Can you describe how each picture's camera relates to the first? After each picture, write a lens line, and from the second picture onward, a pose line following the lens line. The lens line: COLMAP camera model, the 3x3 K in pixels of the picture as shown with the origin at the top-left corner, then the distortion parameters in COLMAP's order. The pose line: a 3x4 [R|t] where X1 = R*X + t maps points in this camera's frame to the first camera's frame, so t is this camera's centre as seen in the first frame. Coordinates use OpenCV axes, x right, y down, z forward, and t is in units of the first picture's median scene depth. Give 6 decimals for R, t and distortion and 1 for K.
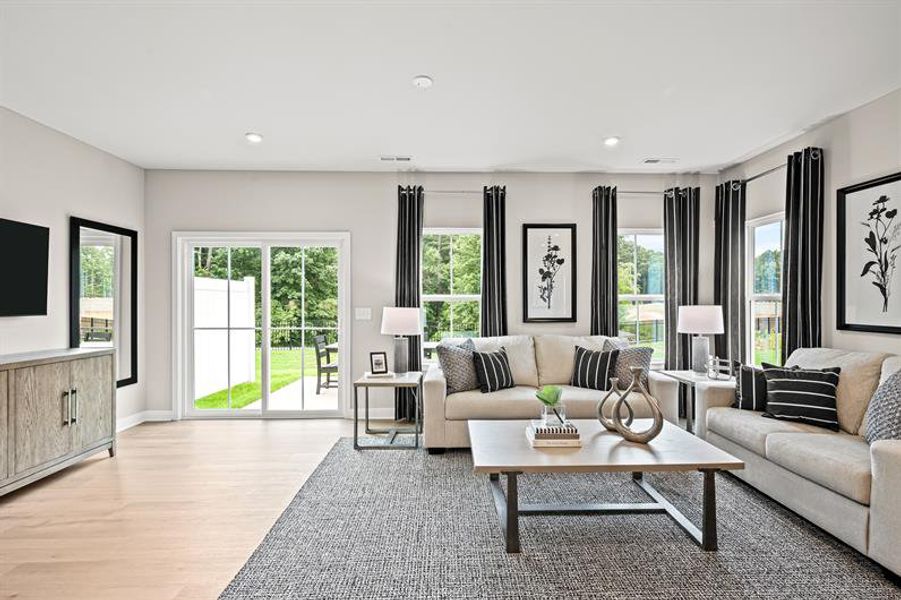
lens RADIAL K [[398.8, 0, 453.4], [0, 398.8, 302.7], [0, 0, 1]] dist [0.000096, 0.000086]
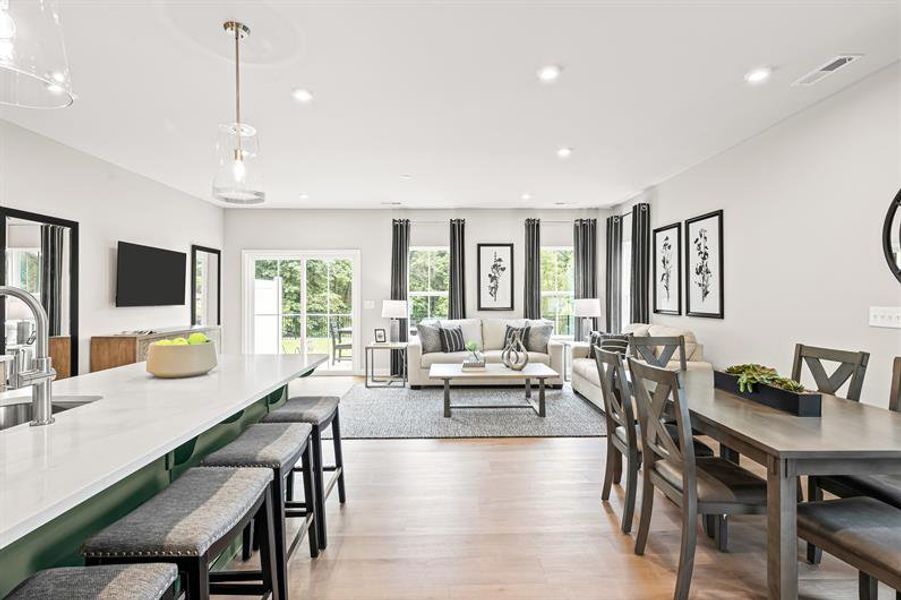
lens RADIAL K [[418.3, 0, 446.2], [0, 418.3, 293.8], [0, 0, 1]] dist [-0.000167, -0.000031]
pose [[0.999920, -0.001329, -0.012592, 0.084959], [0.001255, 0.999982, -0.005909, -0.003142], [0.012599, 0.005893, 0.999903, -0.585927]]
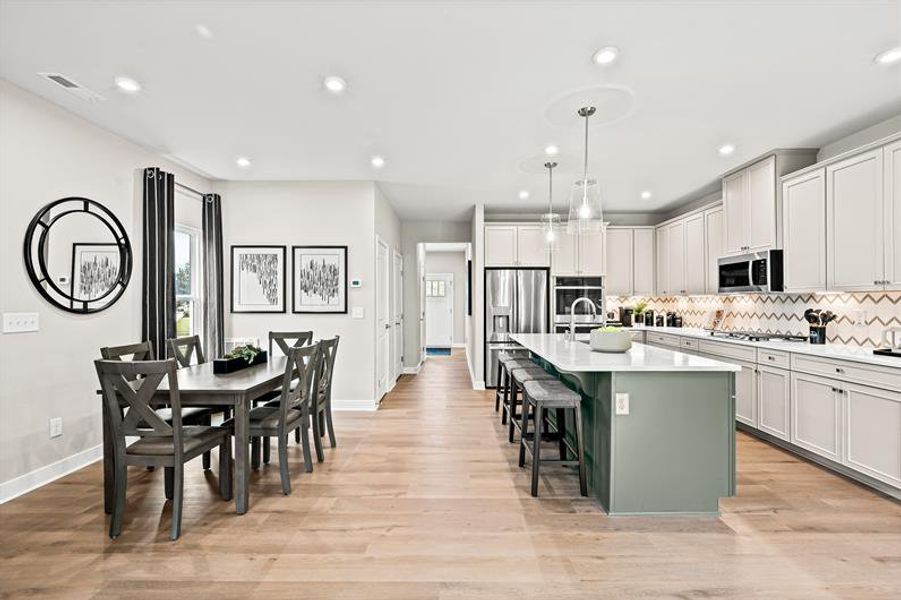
lens RADIAL K [[409.3, 0, 453.6], [0, 409.3, 299.8], [0, 0, 1]] dist [-0.000983, -0.000154]
pose [[-0.999566, 0.002064, 0.029392, 0.029779], [0.001977, 0.999994, -0.003005, -0.004502], [-0.029398, -0.002945, -0.999563, 0.714212]]
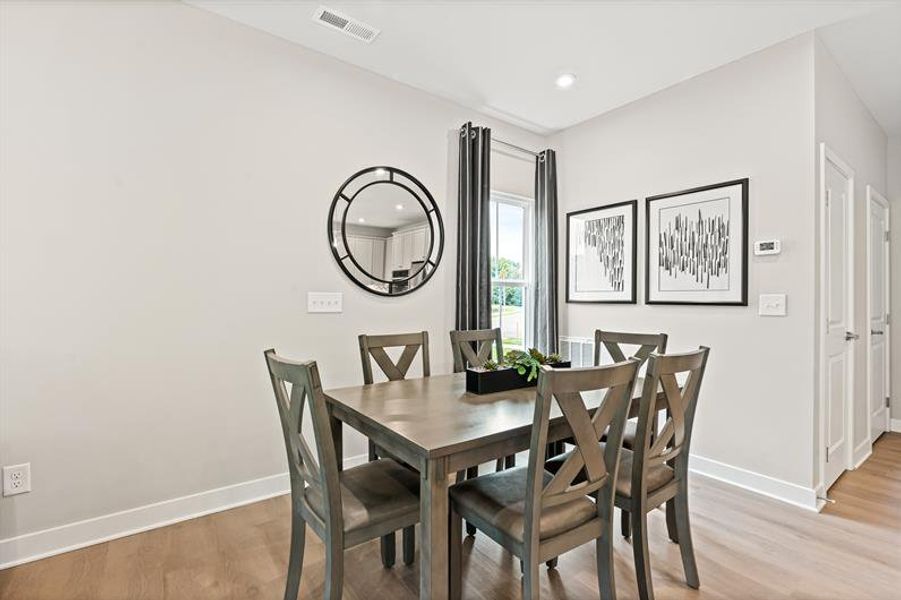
lens RADIAL K [[409.3, 0, 453.6], [0, 409.3, 299.8], [0, 0, 1]] dist [-0.000983, -0.000154]
pose [[-0.579106, -0.001308, 0.815251, 0.120956], [-0.005592, 0.999982, -0.002368, 0.025554], [-0.815233, -0.005931, -0.579103, 0.273005]]
